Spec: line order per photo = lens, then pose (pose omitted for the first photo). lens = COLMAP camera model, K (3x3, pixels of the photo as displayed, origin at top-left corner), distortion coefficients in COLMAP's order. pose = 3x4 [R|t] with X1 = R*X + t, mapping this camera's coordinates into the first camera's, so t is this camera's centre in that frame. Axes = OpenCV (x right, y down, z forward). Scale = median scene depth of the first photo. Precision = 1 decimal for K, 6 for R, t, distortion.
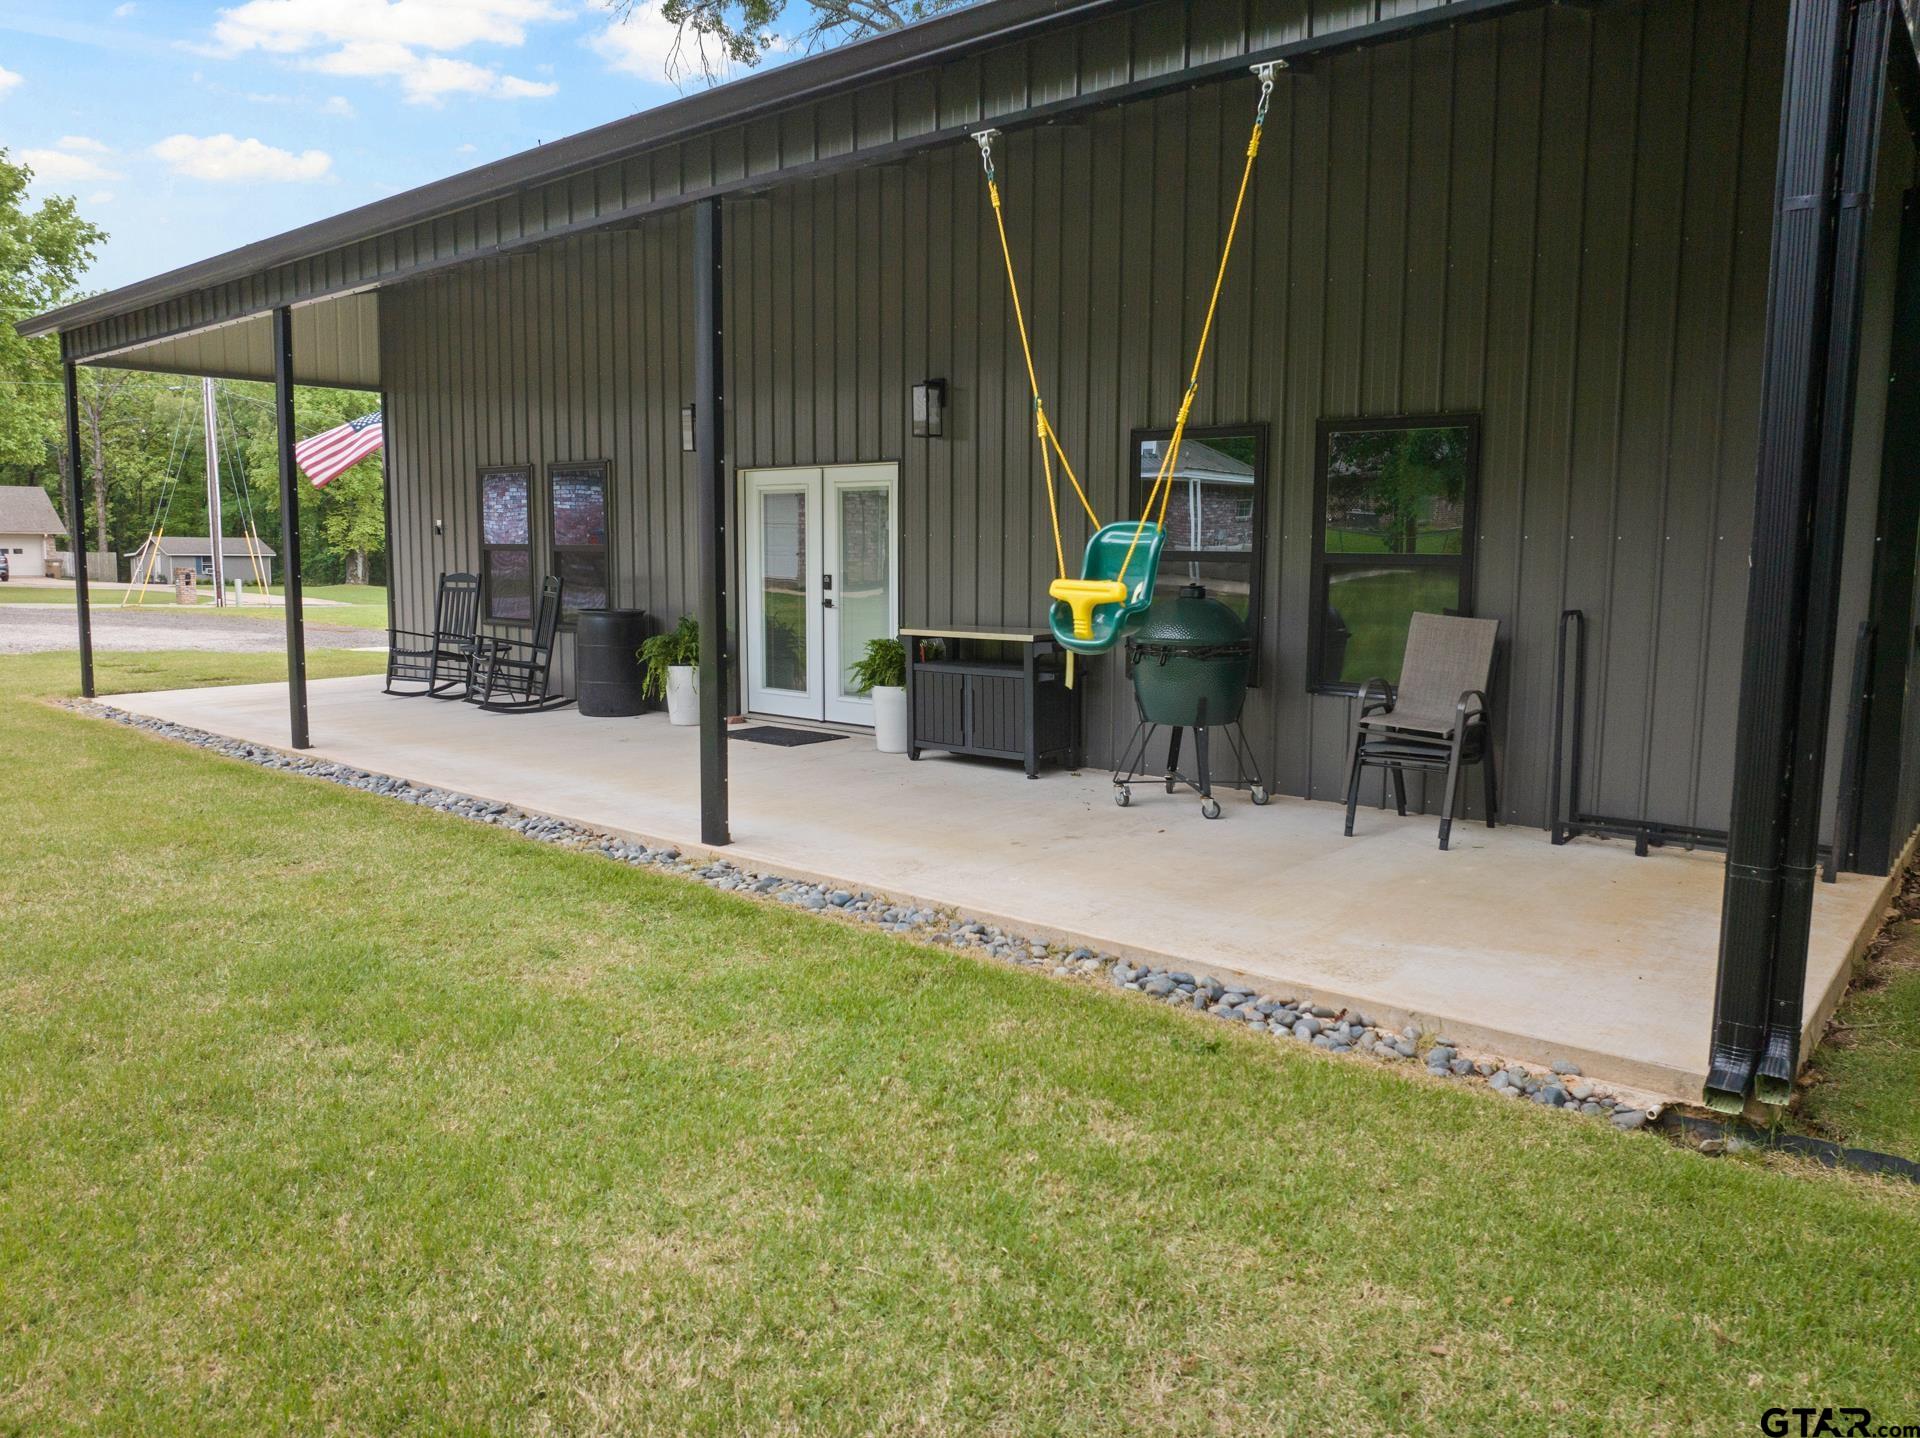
lens RADIAL K [[1358.4, 0, 960.8], [0, 1358.4, 686.8], [0, 0, 1]] dist [-0.027738, 0.004347]
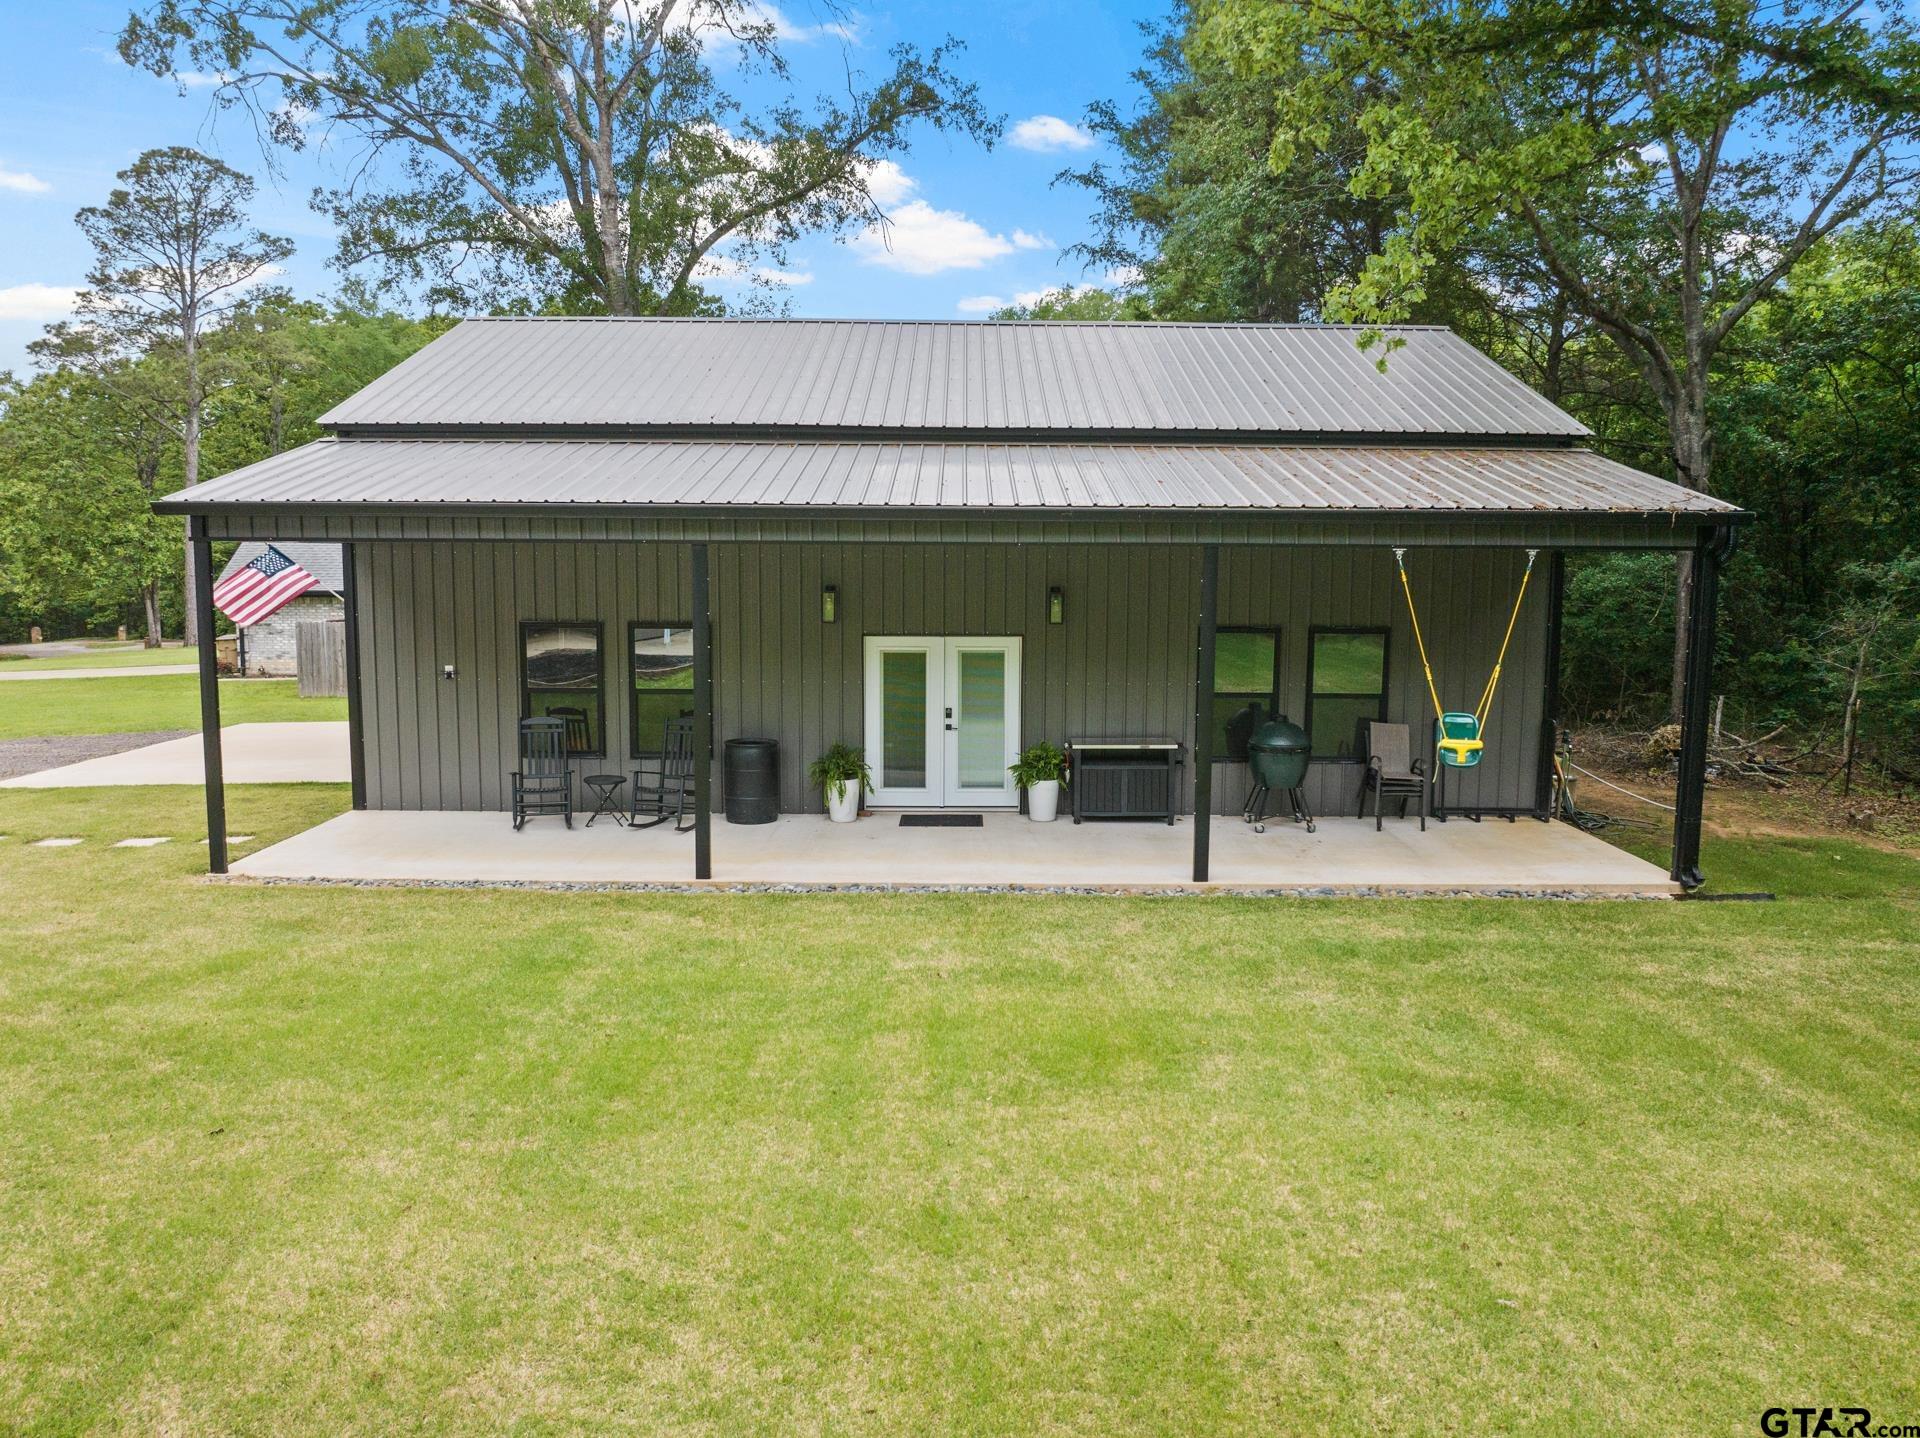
lens RADIAL K [[1358.4, 0, 968.0], [0, 1358.4, 687.7], [0, 0, 1]] dist [-0.027738, 0.004347]
pose [[0.758203, -0.067203, 0.648546, -1.095455], [0.066415, 0.997461, 0.025714, -0.148578], [-0.648627, 0.023576, 0.760741, -0.151537]]
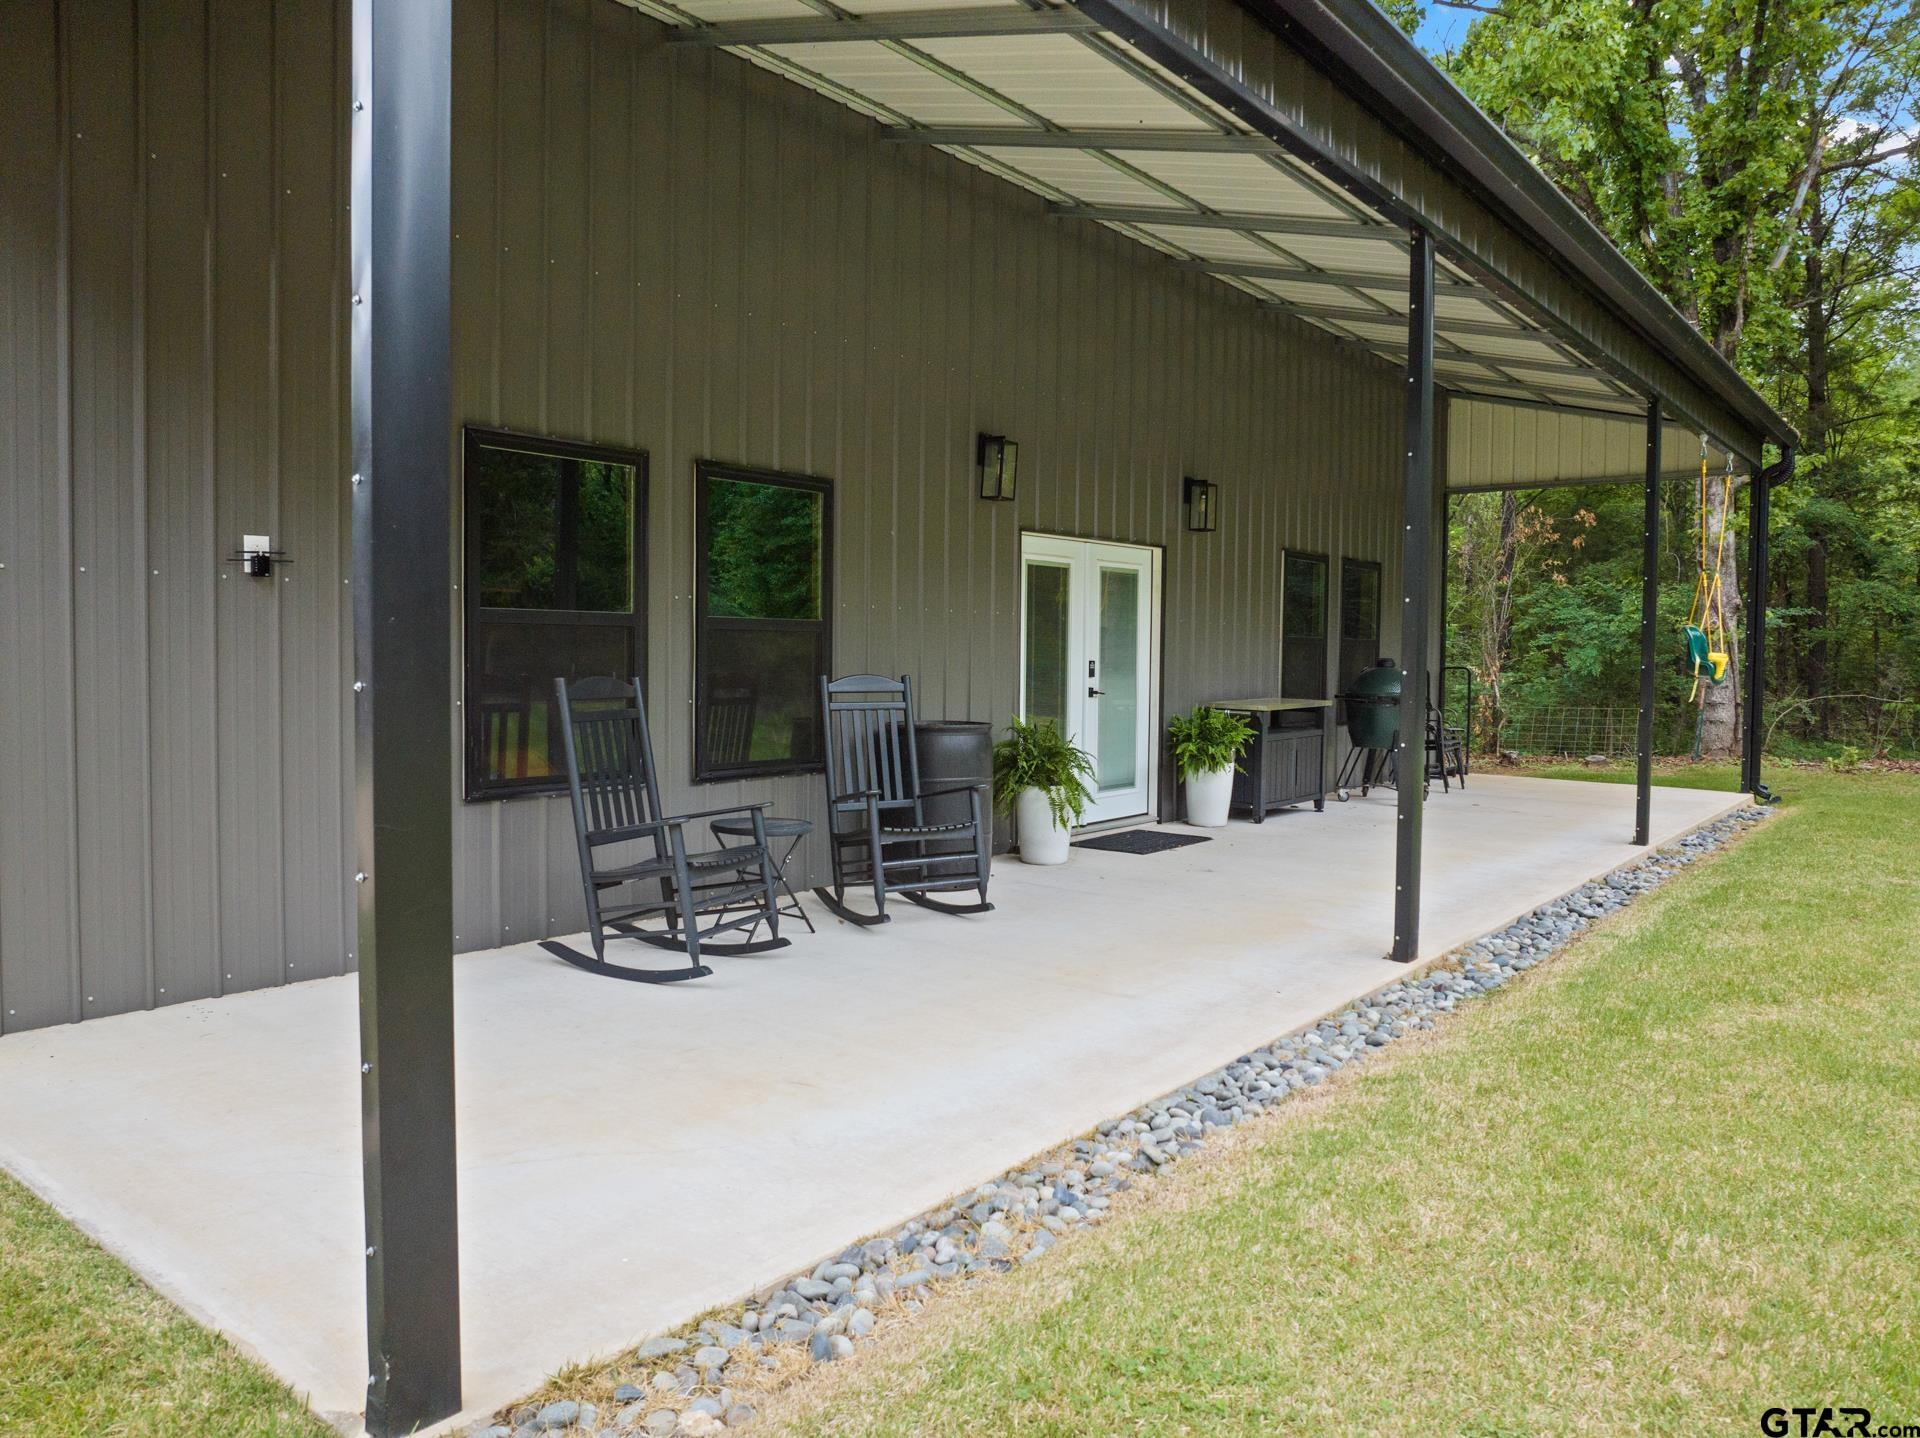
lens RADIAL K [[1358.4, 0, 953.9], [0, 1358.4, 714.5], [0, 0, 1]] dist [-0.027738, 0.004347]
pose [[-0.029535, -0.042129, 0.998676, -1.042745], [0.109575, 0.992954, 0.045128, -0.102718], [-0.993540, 0.110763, -0.024710, 1.171473]]
